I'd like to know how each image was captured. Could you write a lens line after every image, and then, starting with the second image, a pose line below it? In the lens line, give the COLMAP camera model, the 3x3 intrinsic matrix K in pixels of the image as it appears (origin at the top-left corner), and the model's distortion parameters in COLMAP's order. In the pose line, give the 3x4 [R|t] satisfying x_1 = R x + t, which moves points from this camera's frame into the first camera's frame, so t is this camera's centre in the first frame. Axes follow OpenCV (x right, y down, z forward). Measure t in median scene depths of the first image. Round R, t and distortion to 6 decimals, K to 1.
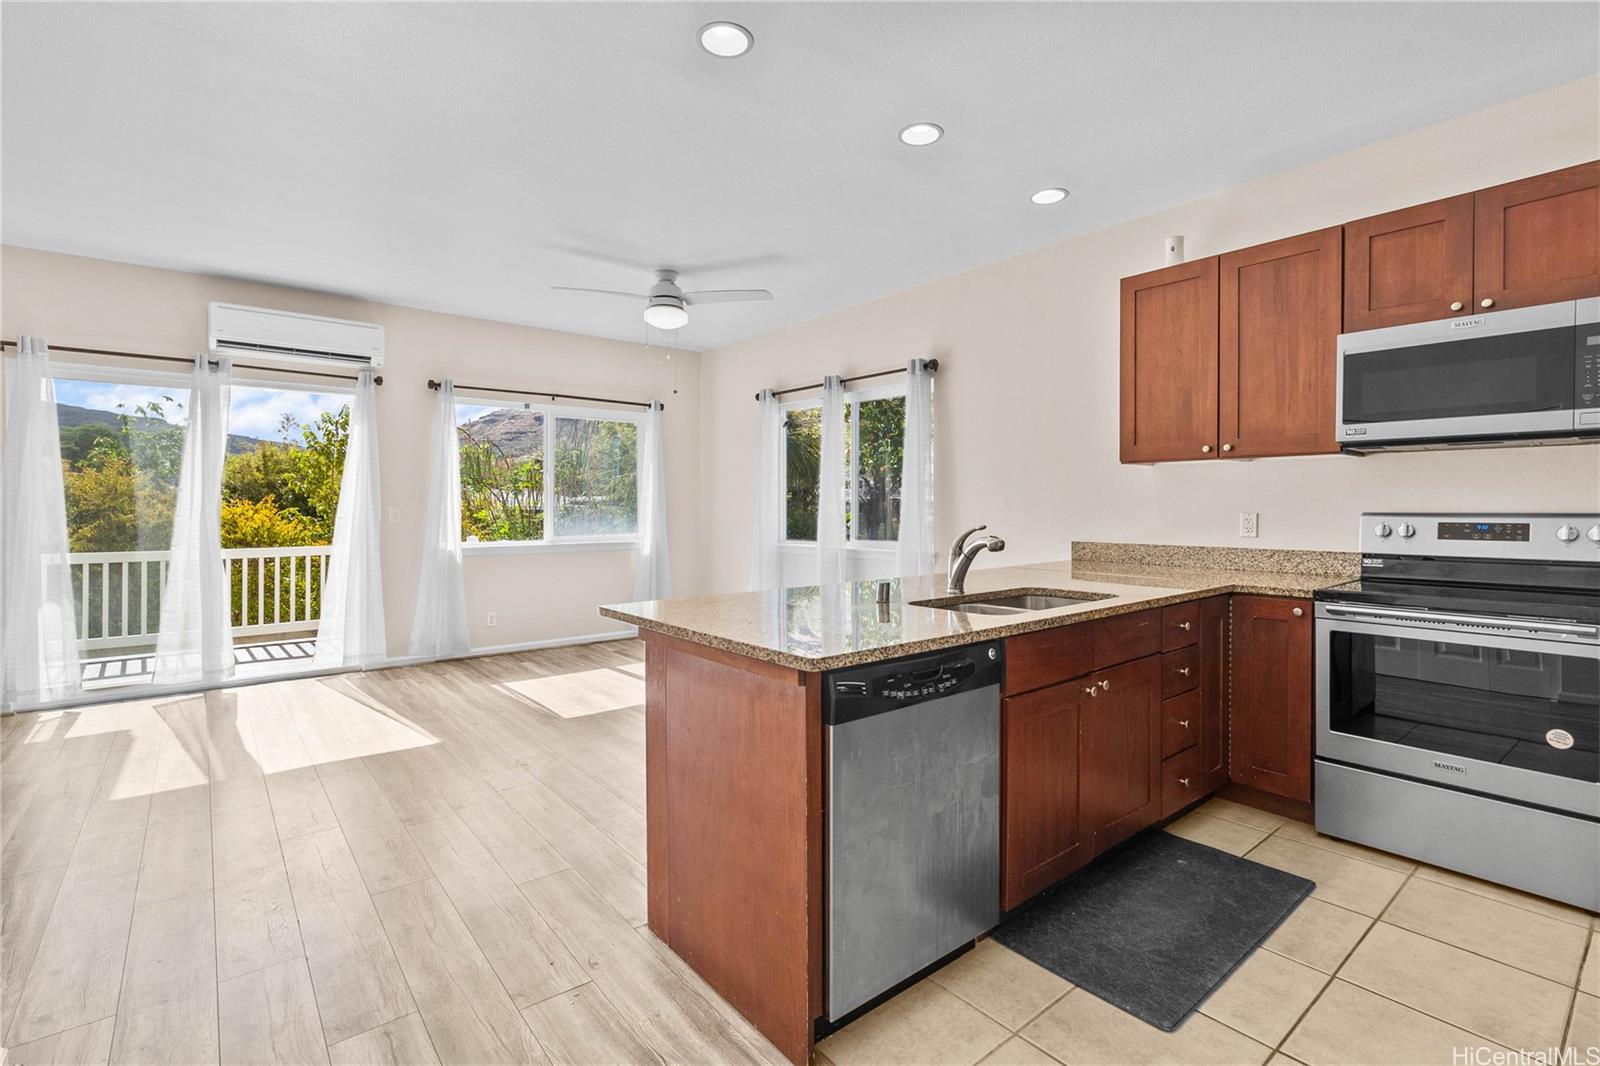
lens RADIAL K [[741.1, 0, 797.6], [0, 741.1, 505.3], [0, 0, 1]] dist [-0.001452, -0.000176]
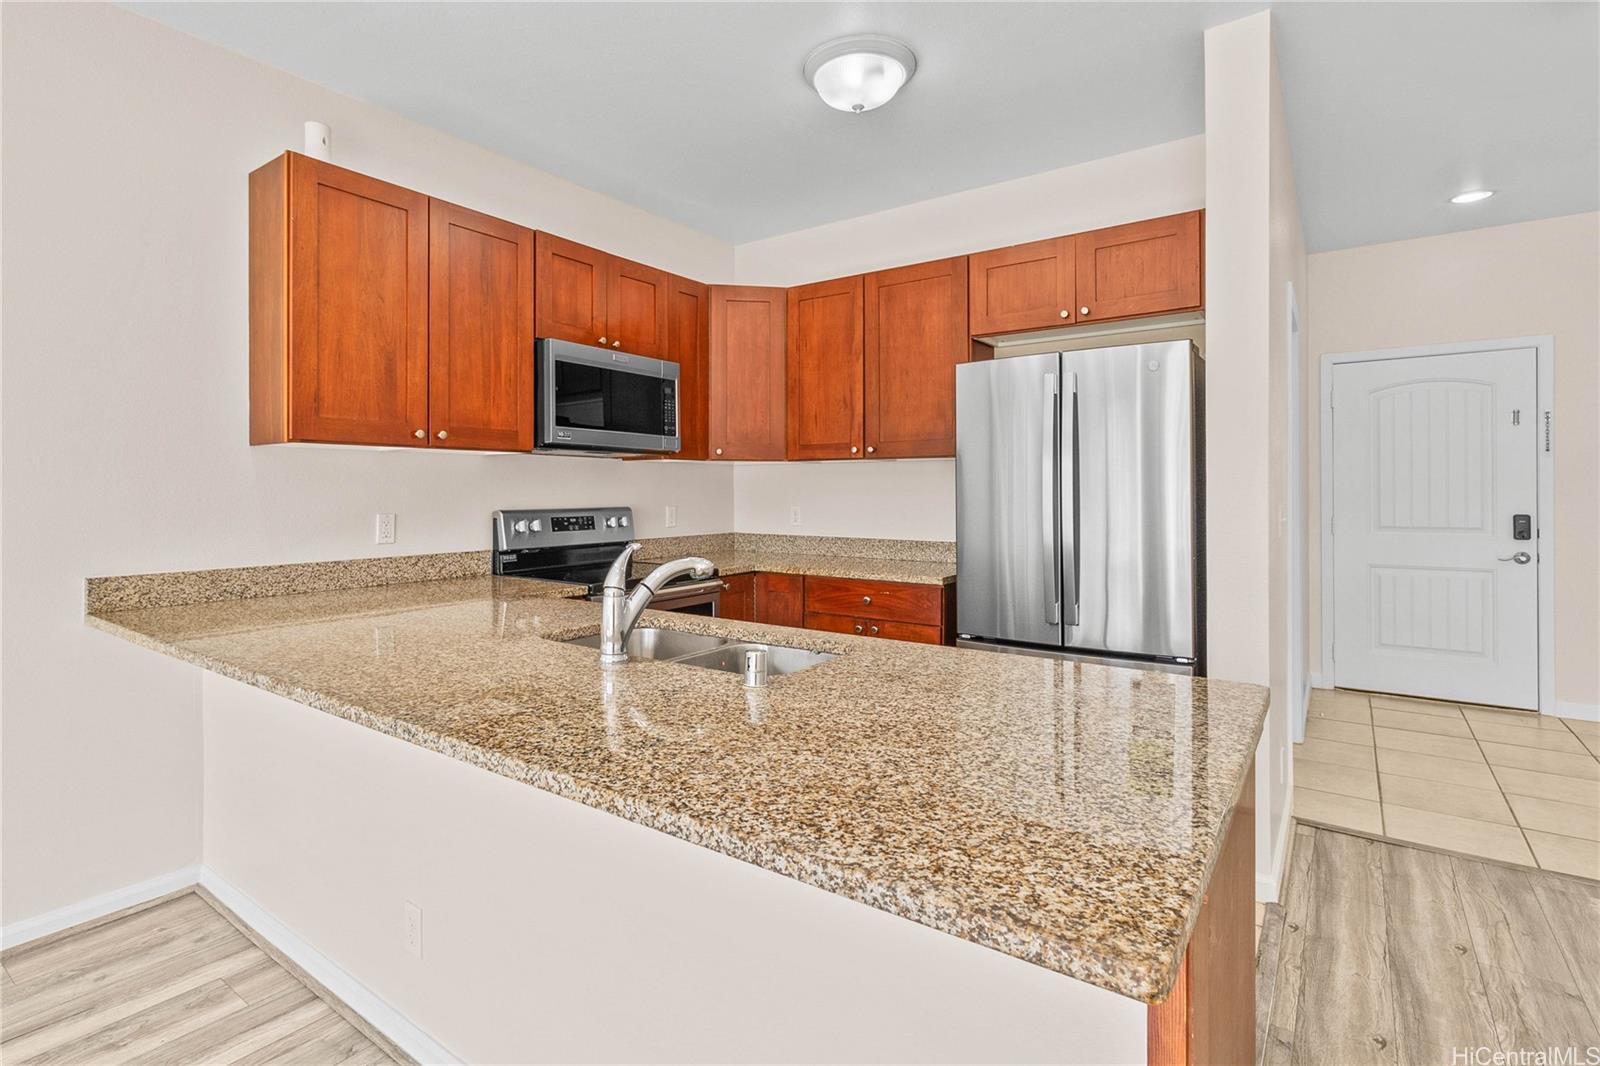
lens RADIAL K [[780.4, 0, 762.2], [0, 780.4, 488.2], [0, 0, 1]] dist [0.000576, 0.000369]
pose [[-0.251419, 0.016206, 0.967743, -0.352979], [0.012362, 0.999832, -0.013532, -0.001550], [-0.967799, 0.008561, -0.251577, 0.869930]]
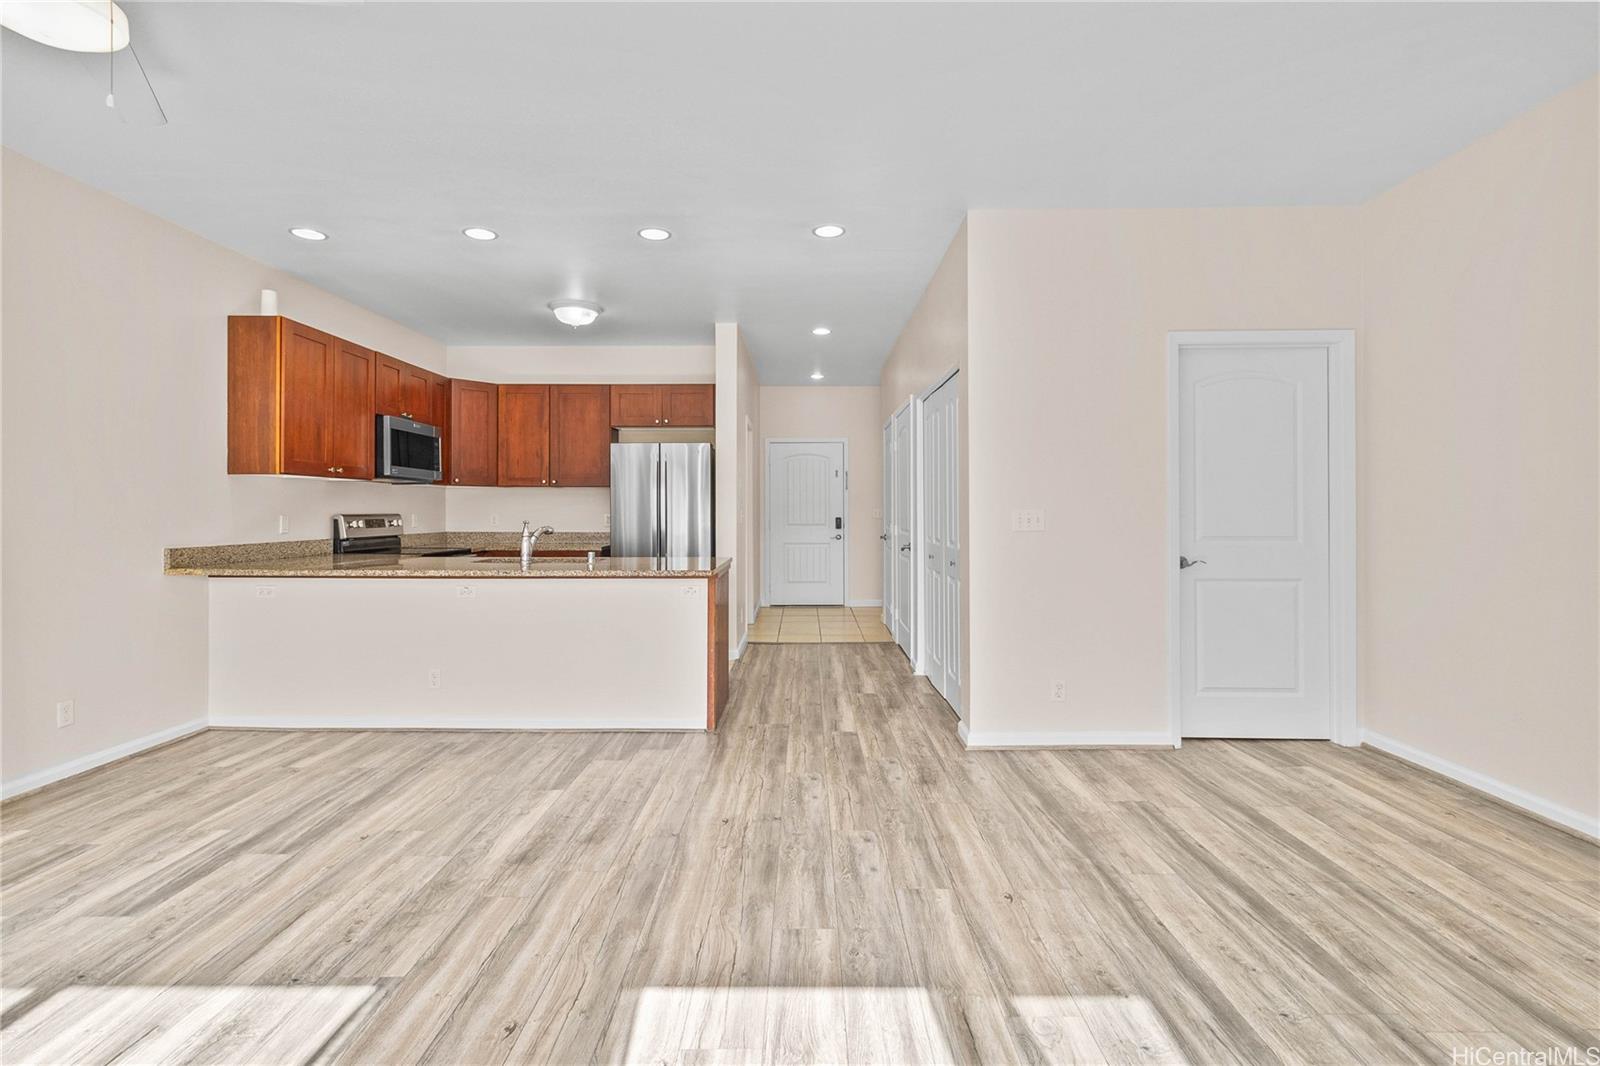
lens RADIAL K [[741.1, 0, 797.6], [0, 741.1, 505.3], [0, 0, 1]] dist [-0.001452, -0.000176]
pose [[-0.774041, 0.016654, 0.632916, -1.051010], [0.014410, 0.999858, -0.008686, 0.017643], [-0.632971, 0.002397, -0.774172, 1.556660]]
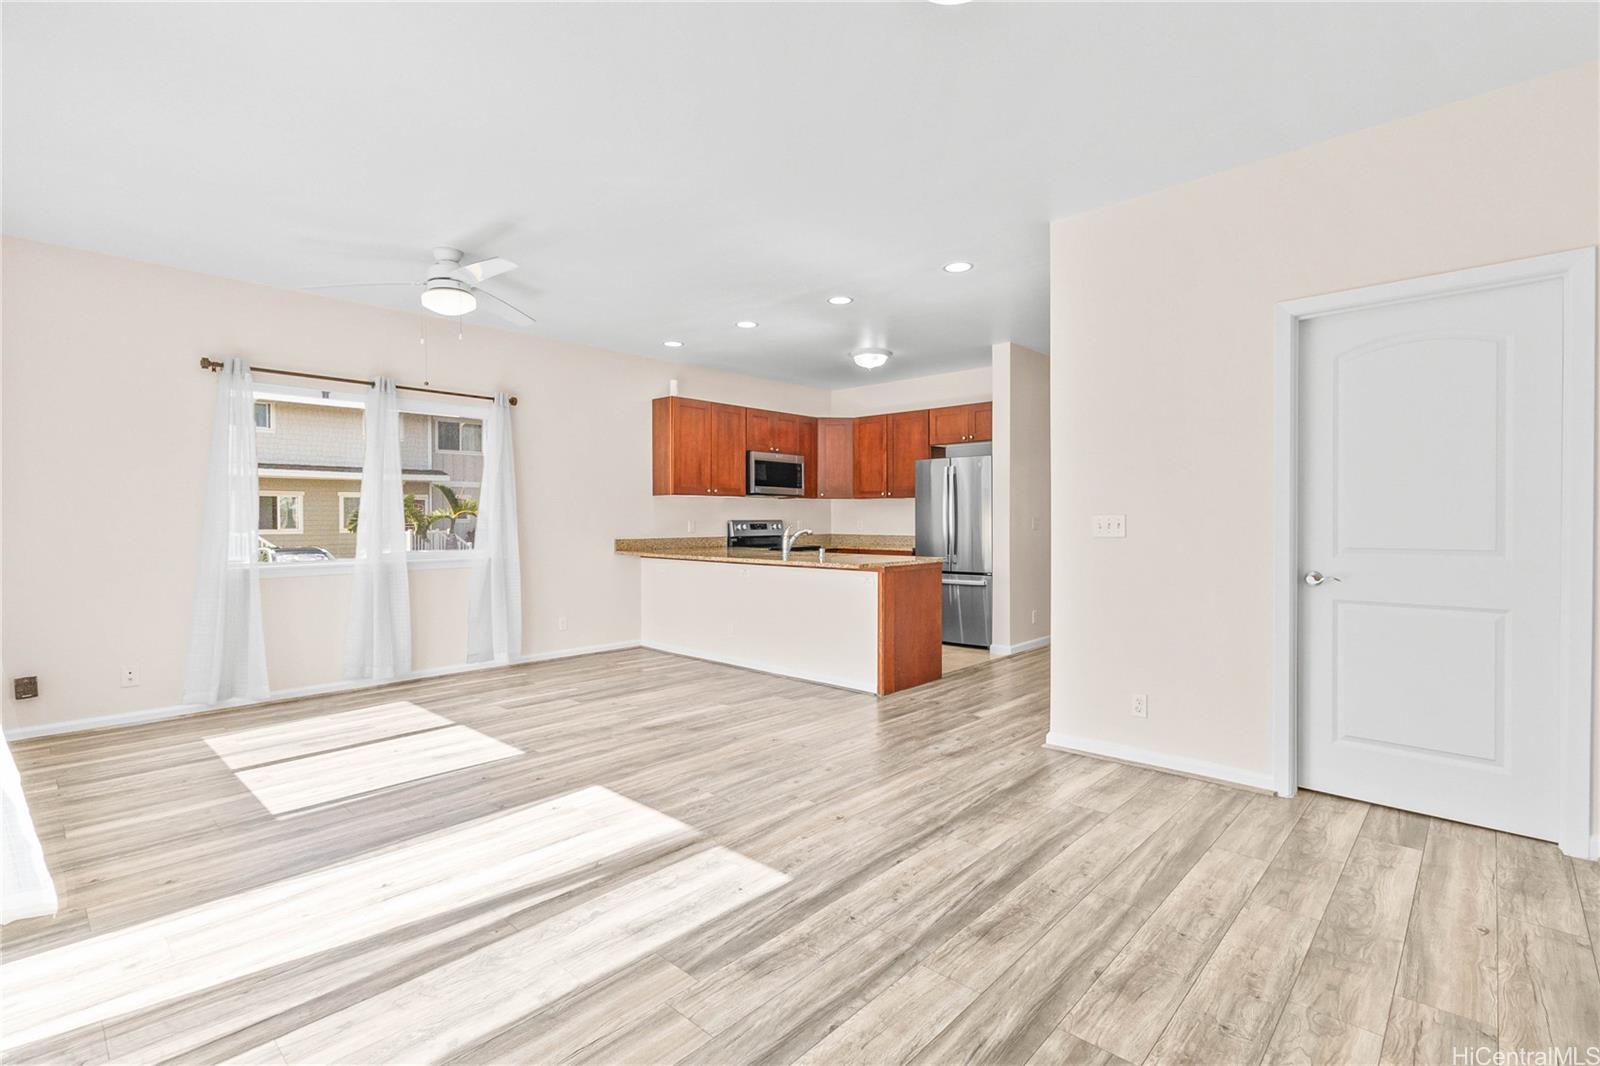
lens RADIAL K [[741.1, 0, 797.6], [0, 741.1, 505.3], [0, 0, 1]] dist [-0.001452, -0.000176]
pose [[-0.138047, 0.030708, 0.989950, -1.645617], [0.011397, 0.999502, -0.029415, 0.033505], [-0.990360, 0.007222, -0.138328, 1.060184]]
